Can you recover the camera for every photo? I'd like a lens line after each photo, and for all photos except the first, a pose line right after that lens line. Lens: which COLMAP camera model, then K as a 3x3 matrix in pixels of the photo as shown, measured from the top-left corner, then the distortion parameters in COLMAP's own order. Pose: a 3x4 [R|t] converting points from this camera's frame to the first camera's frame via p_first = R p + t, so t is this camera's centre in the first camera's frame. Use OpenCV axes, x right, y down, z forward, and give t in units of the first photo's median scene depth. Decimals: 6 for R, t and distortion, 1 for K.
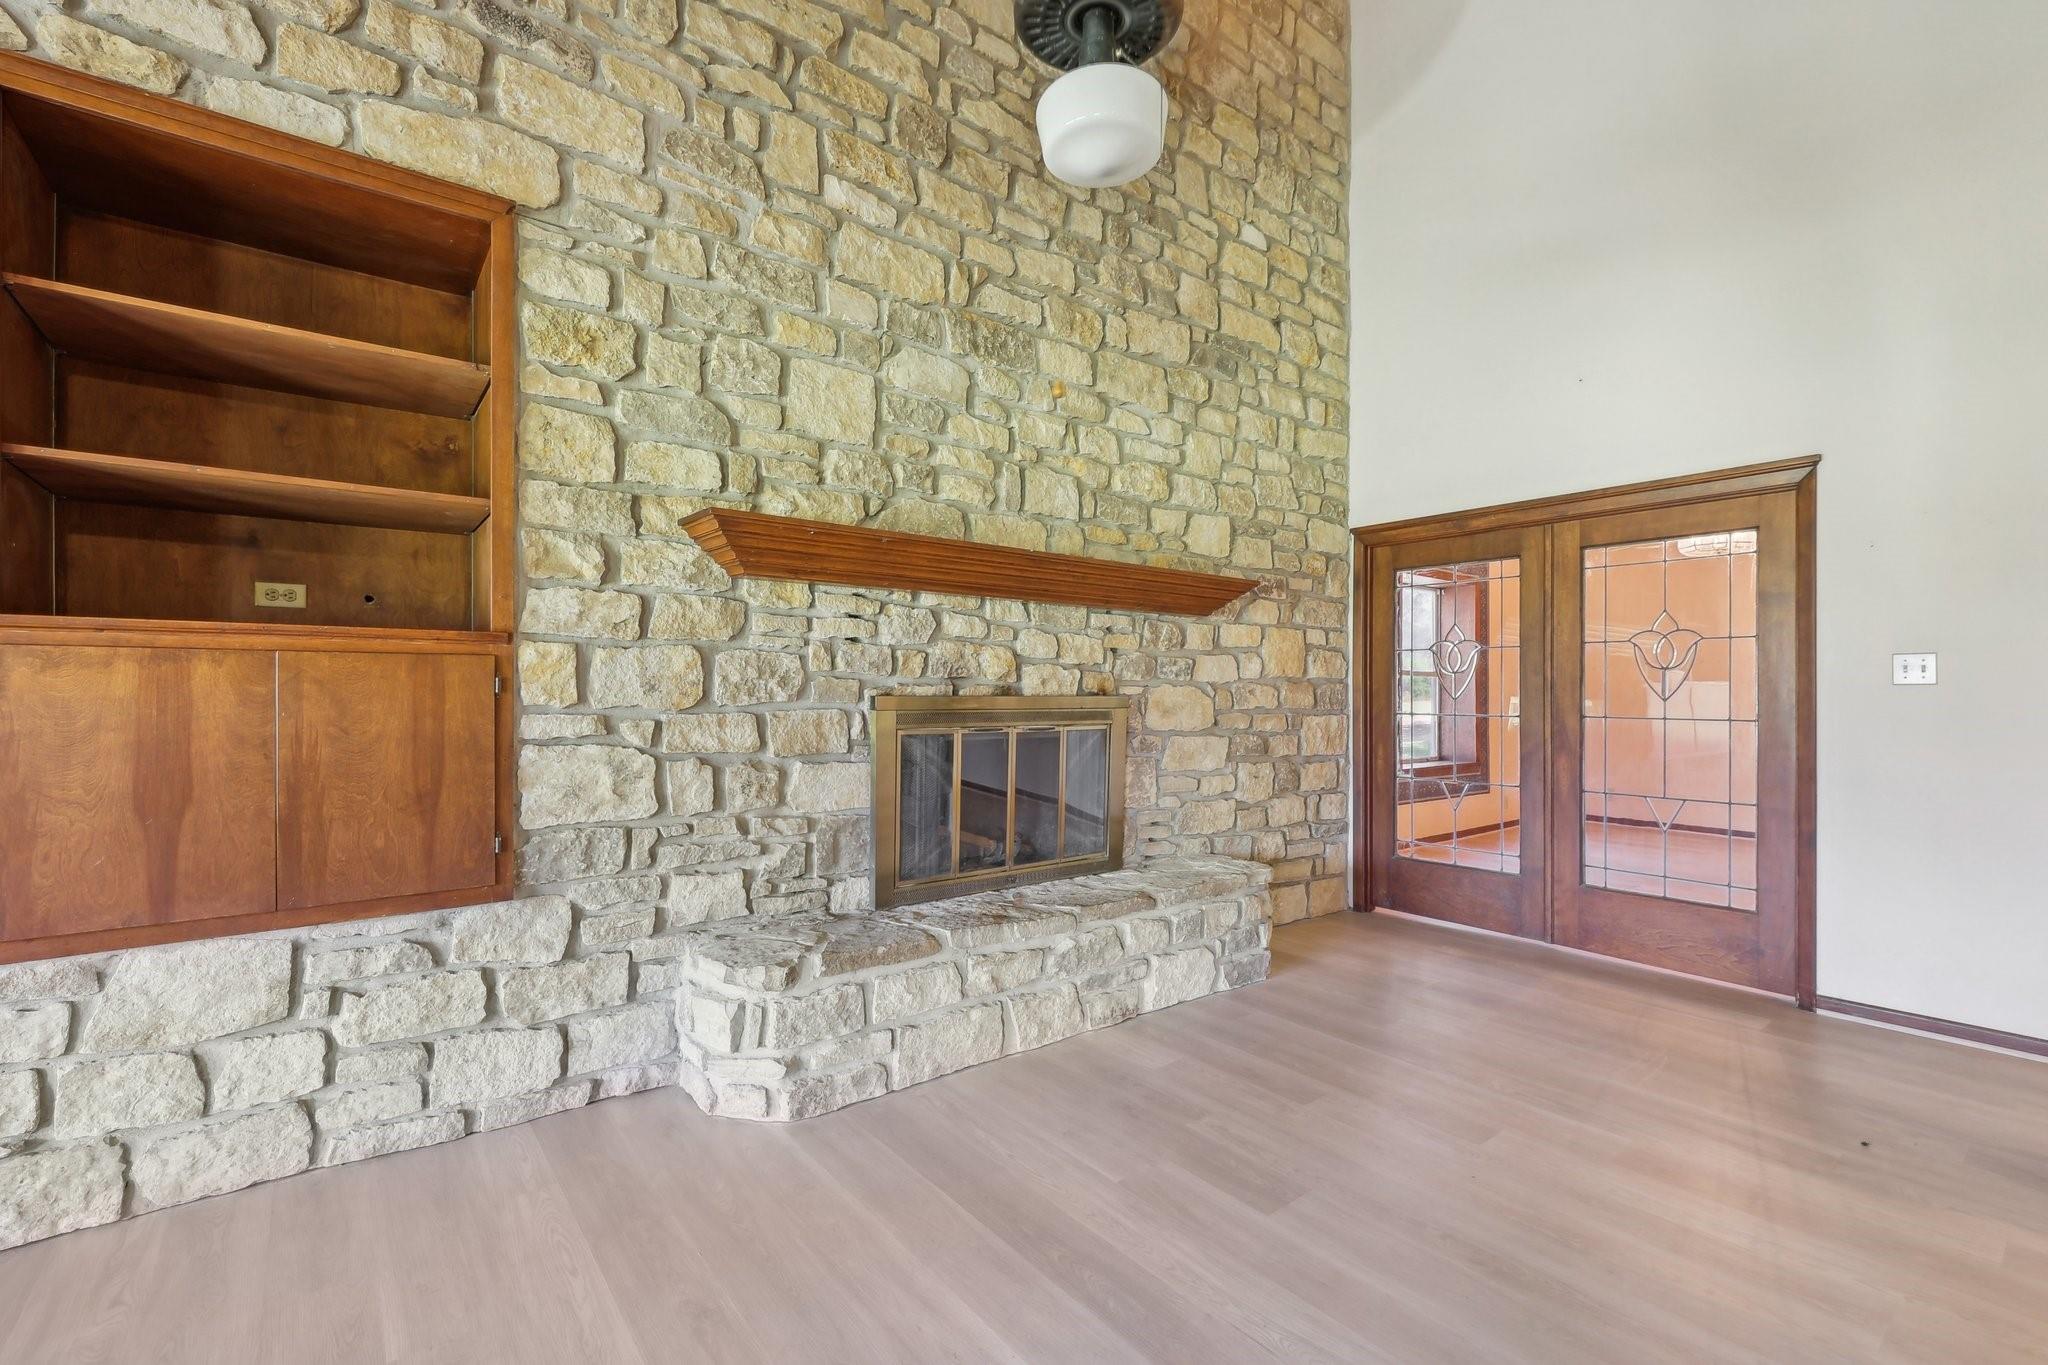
lens RADIAL K [[892.9, 0, 1026.1], [0, 892.9, 690.7], [0, 0, 1]] dist [-0.001298, 0.000468]
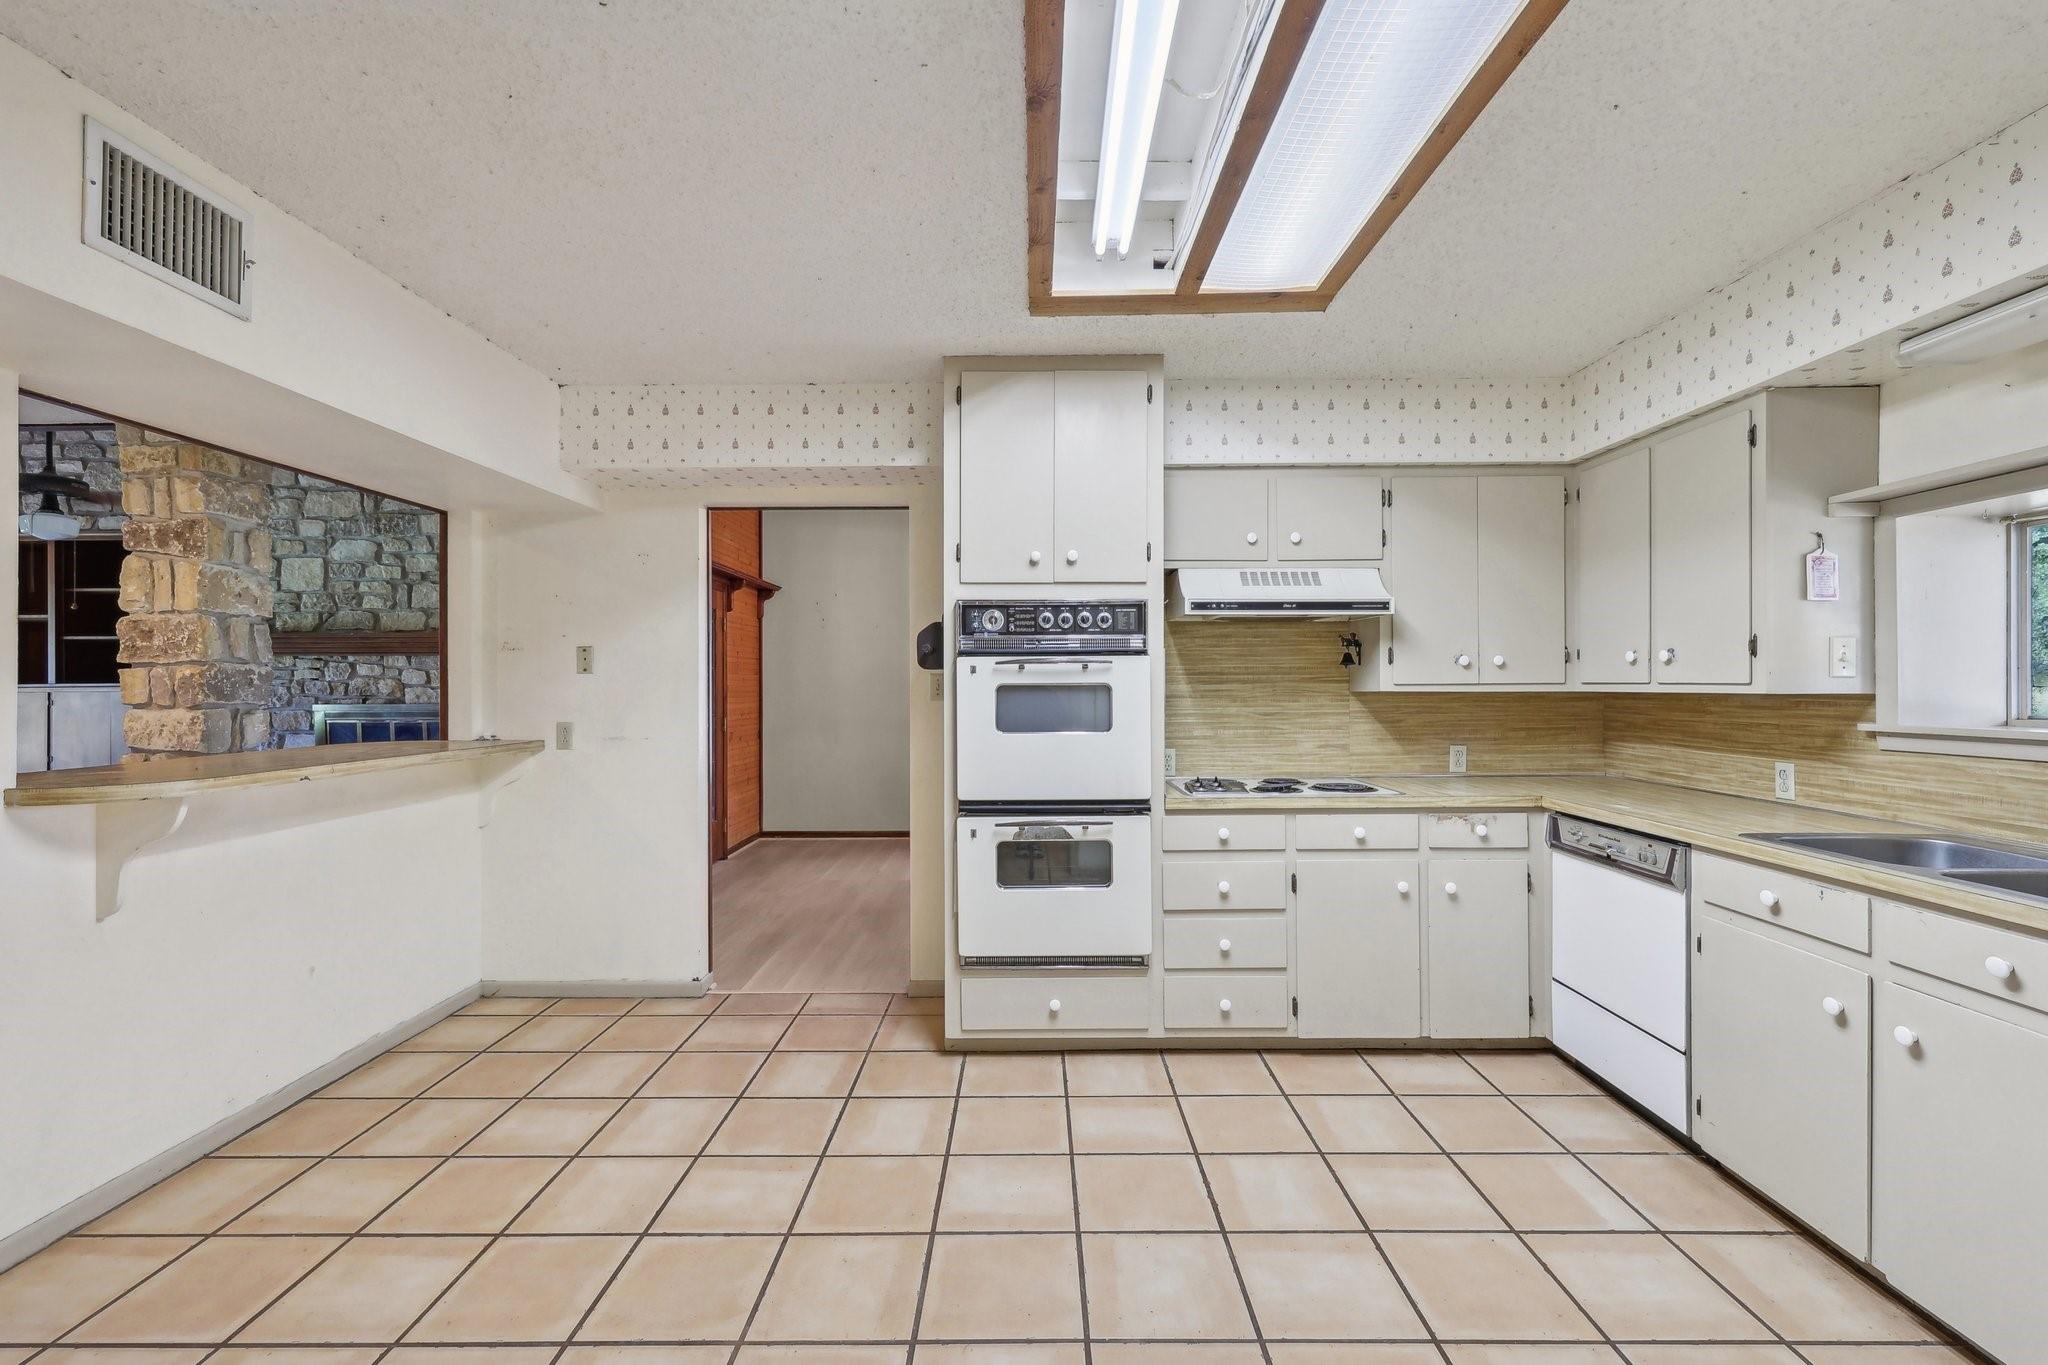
lens RADIAL K [[878.3, 0, 1024.0], [0, 878.3, 682.5], [0, 0, 1]] dist [0.002059, 0.000192]
pose [[0.779840, -0.009433, -0.625908, 2.547259], [0.010268, 0.999945, -0.002277, -0.025713], [0.625895, -0.004651, 0.779893, 0.401009]]
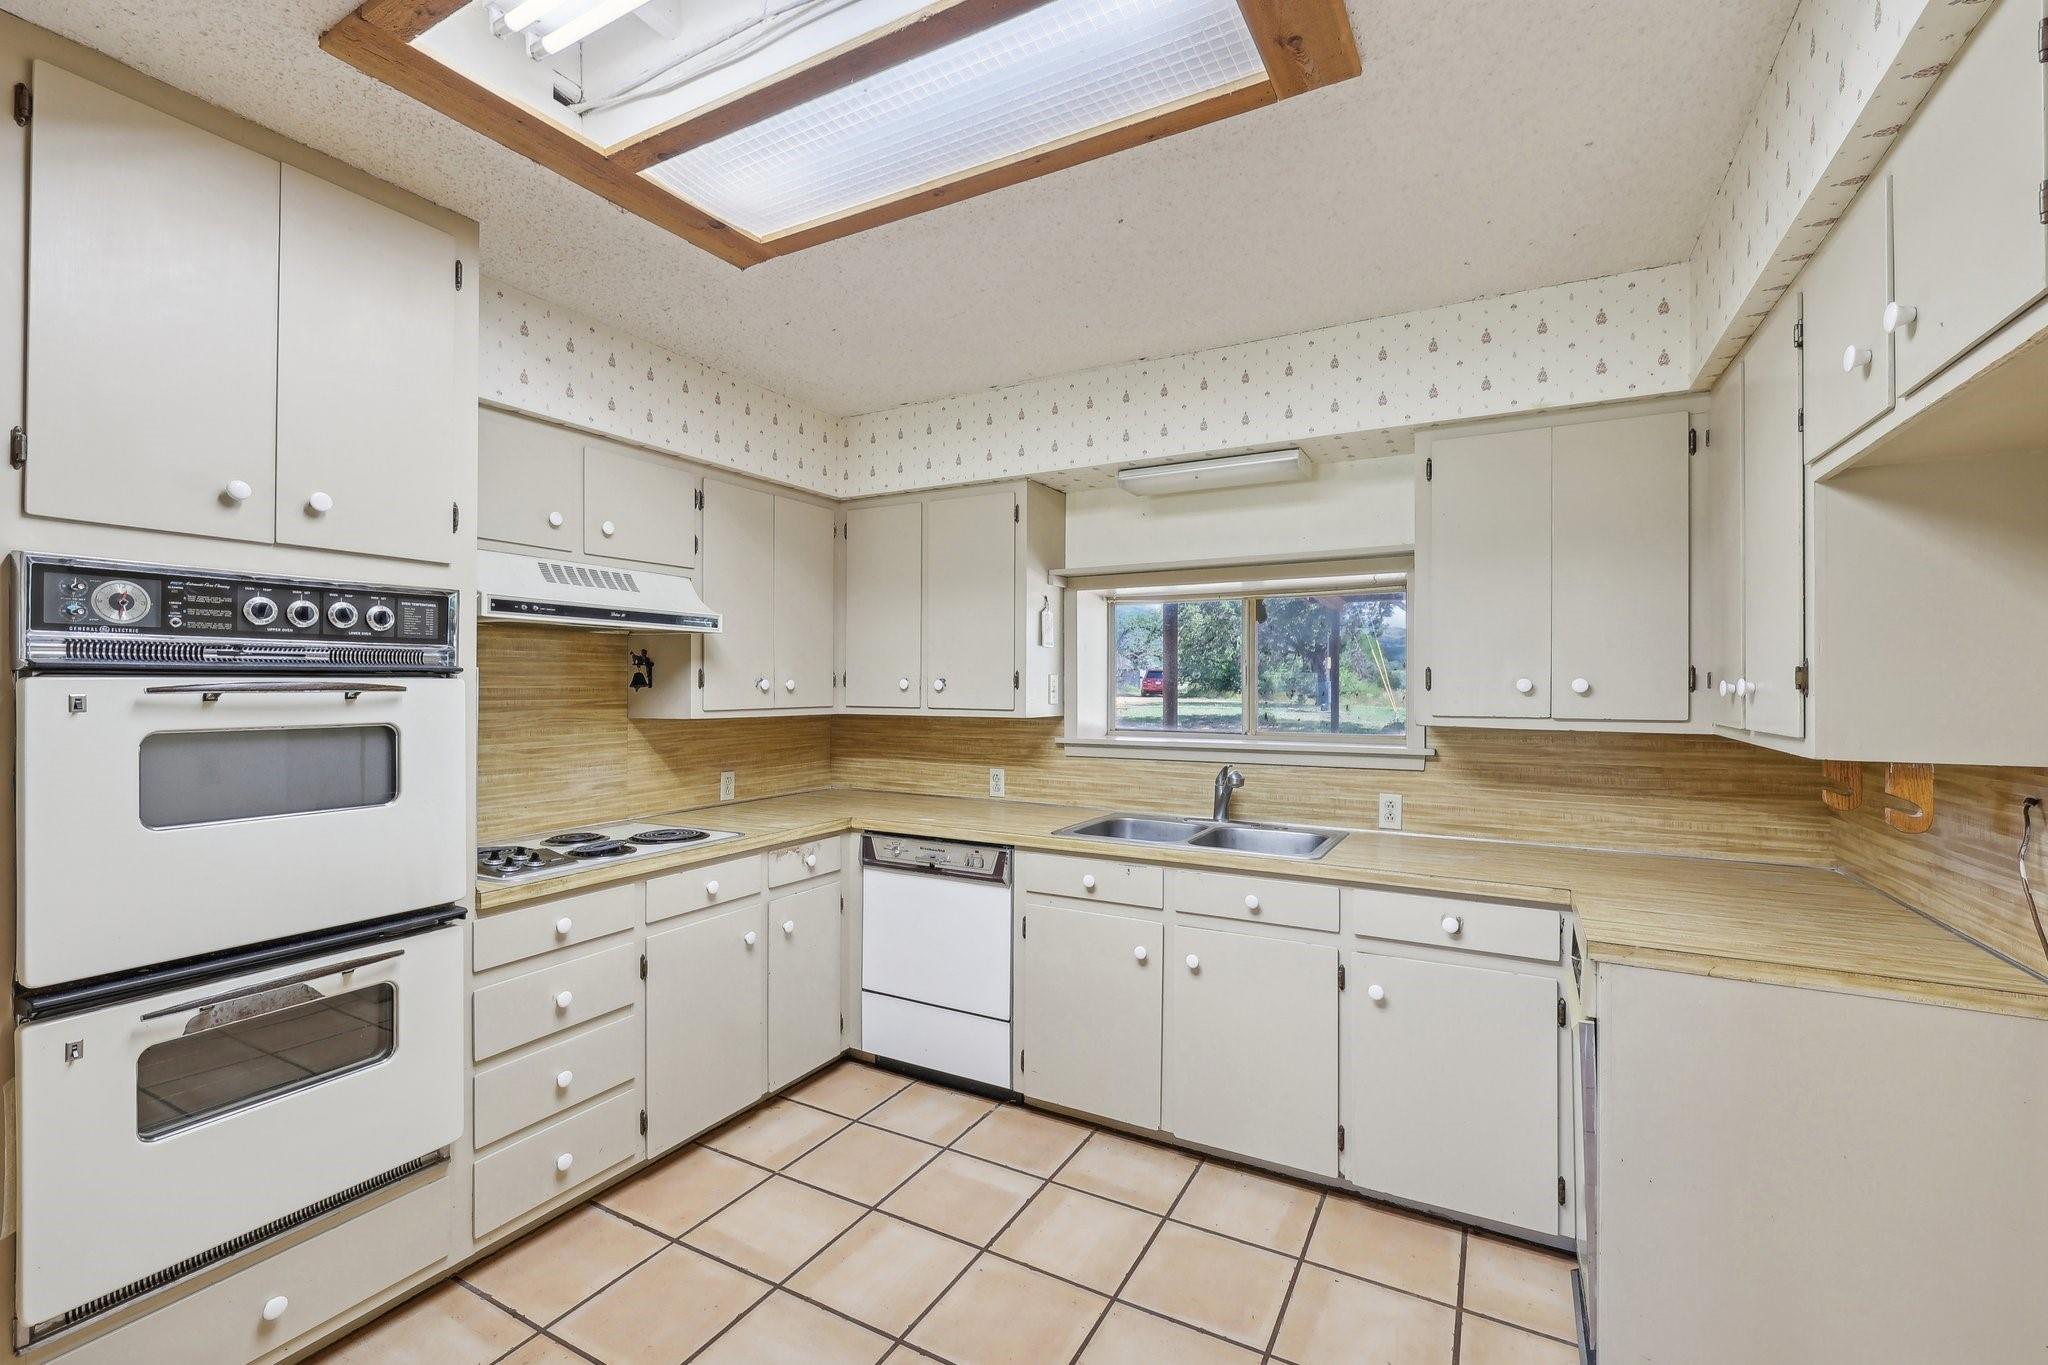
lens RADIAL K [[881.2, 0, 1024.2], [0, 881.2, 684.7], [0, 0, 1]] dist [-0.001740, 0.000487]
pose [[0.920838, -0.003705, 0.389927, 2.164539], [0.001697, 0.999983, 0.005494, -0.055081], [-0.389941, -0.004398, 0.920829, 0.508707]]
